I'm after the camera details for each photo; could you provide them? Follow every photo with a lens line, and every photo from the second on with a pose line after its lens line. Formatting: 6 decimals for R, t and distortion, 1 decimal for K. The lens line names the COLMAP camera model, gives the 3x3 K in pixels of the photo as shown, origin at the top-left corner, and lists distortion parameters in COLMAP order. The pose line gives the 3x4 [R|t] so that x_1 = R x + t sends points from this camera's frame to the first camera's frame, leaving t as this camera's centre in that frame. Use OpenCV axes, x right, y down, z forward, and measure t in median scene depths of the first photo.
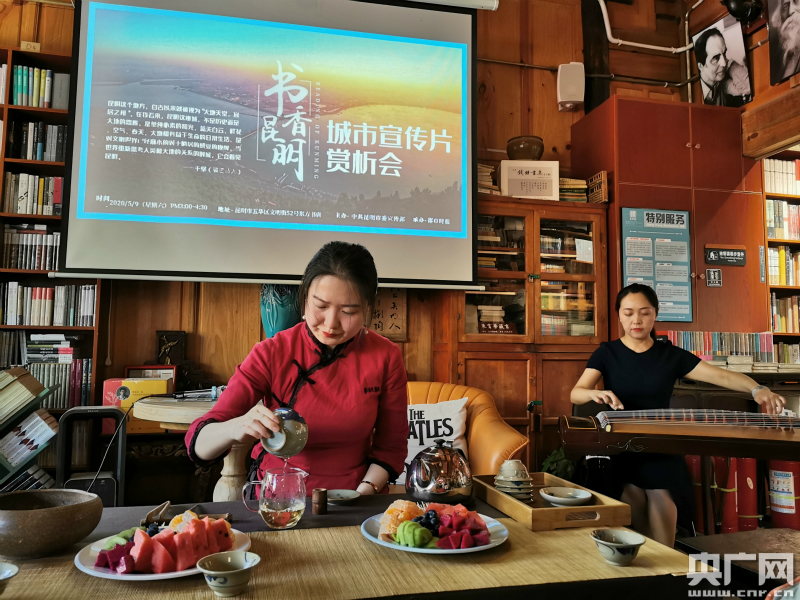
lens RADIAL K [[640.0, 0, 400.0], [0, 640.0, 300.0], [0, 0, 1]] dist [0.000009, -0.002850]
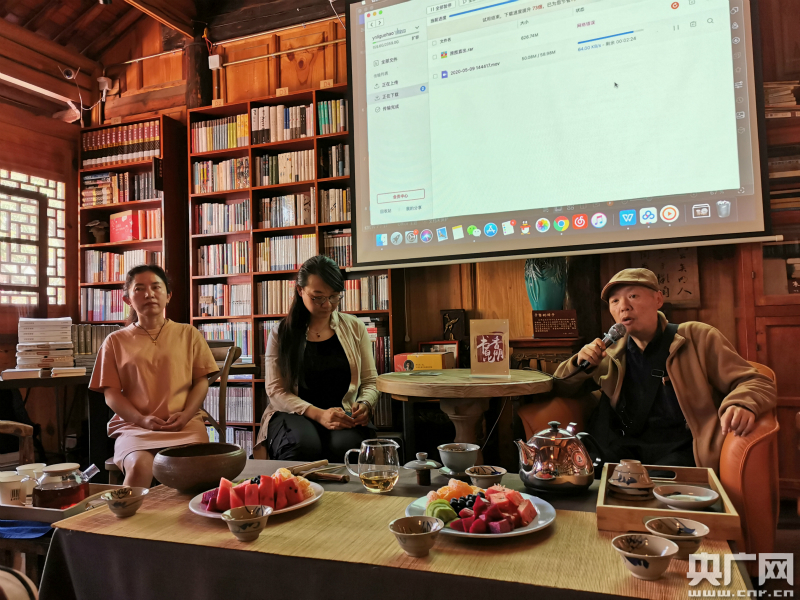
lens RADIAL K [[625.1, 0, 398.3], [0, 625.1, 311.3], [0, 0, 1]] dist [0.013662, 0.000694]
pose [[0.805994, -0.047180, -0.590040, 0.214359], [0.084334, 0.995802, 0.035574, 0.005317], [0.585885, -0.078433, 0.806590, 0.080143]]
